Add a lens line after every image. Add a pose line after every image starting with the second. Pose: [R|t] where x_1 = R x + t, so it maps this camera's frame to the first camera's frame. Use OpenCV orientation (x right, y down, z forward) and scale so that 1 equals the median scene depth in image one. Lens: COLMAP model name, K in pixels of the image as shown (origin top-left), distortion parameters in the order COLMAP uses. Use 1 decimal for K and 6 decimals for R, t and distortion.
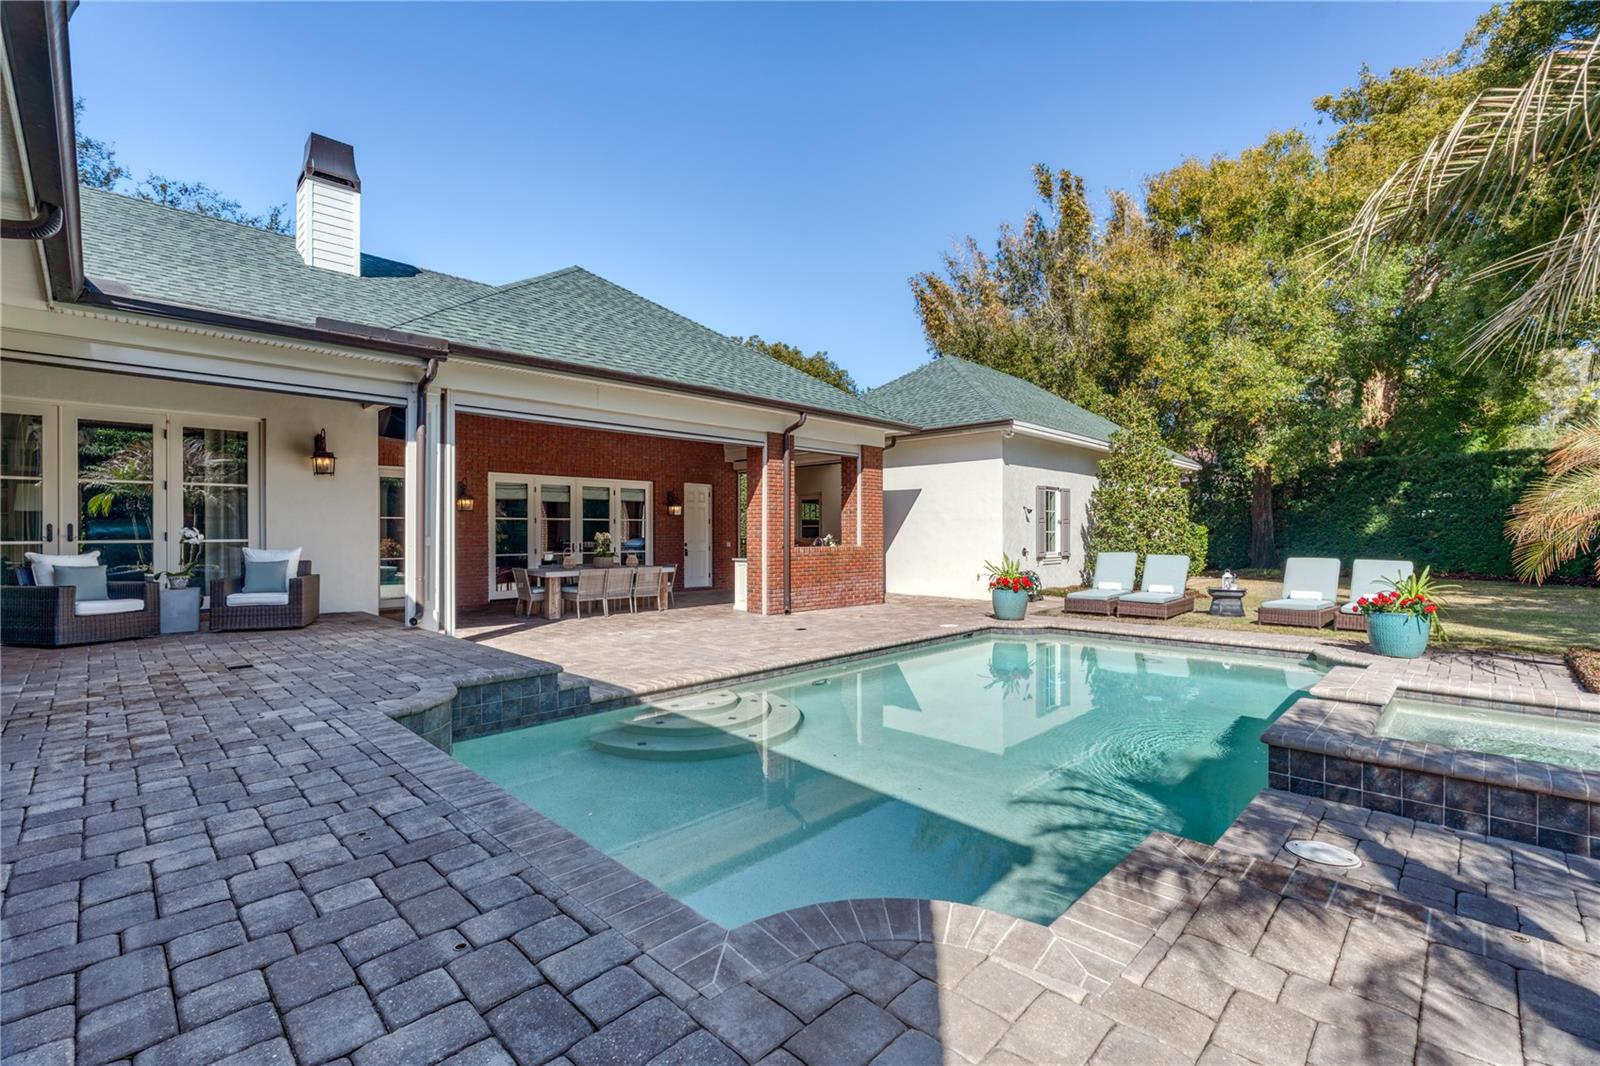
lens RADIAL K [[697.4, 0, 800.3], [0, 697.4, 535.7], [0, 0, 1]] dist [-0.009642, 0.000950]
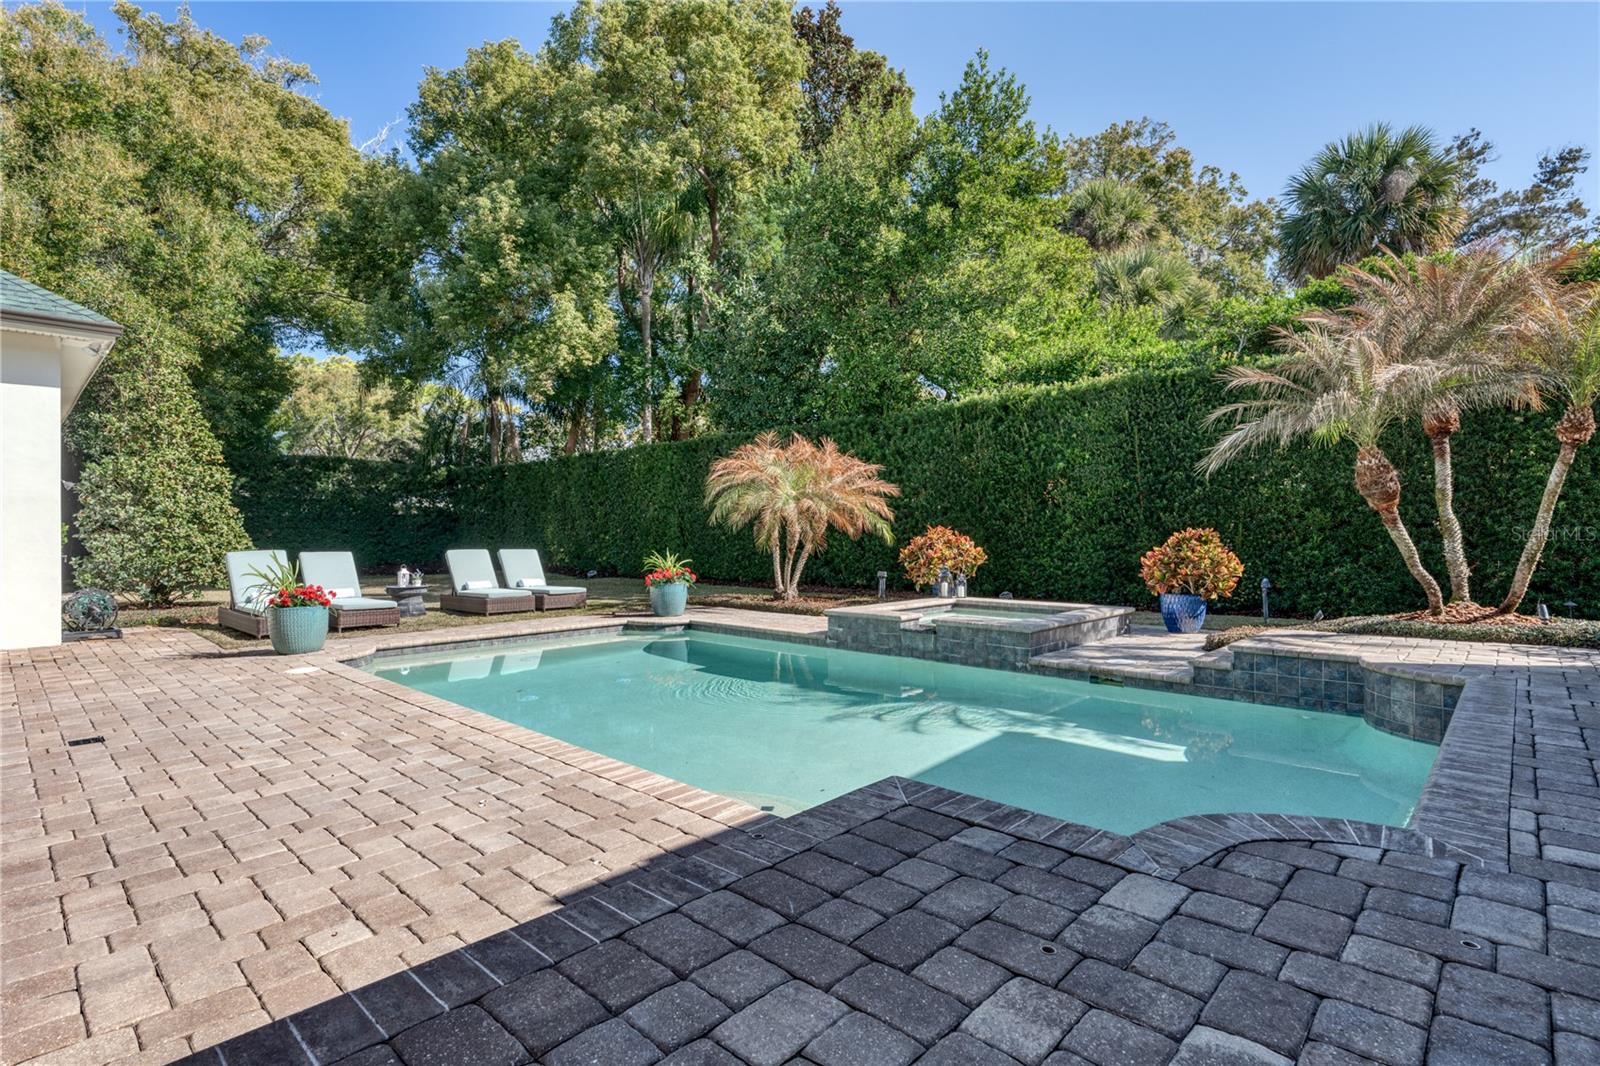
lens RADIAL K [[768.8, 0, 811.1], [0, 768.8, 530.9], [0, 0, 1]] dist [-0.004883, -0.000120]
pose [[-0.023351, 0.003906, 0.999720, -0.403586], [0.011095, 0.999932, -0.003648, 0.015200], [-0.999666, 0.011007, -0.023393, 0.512915]]
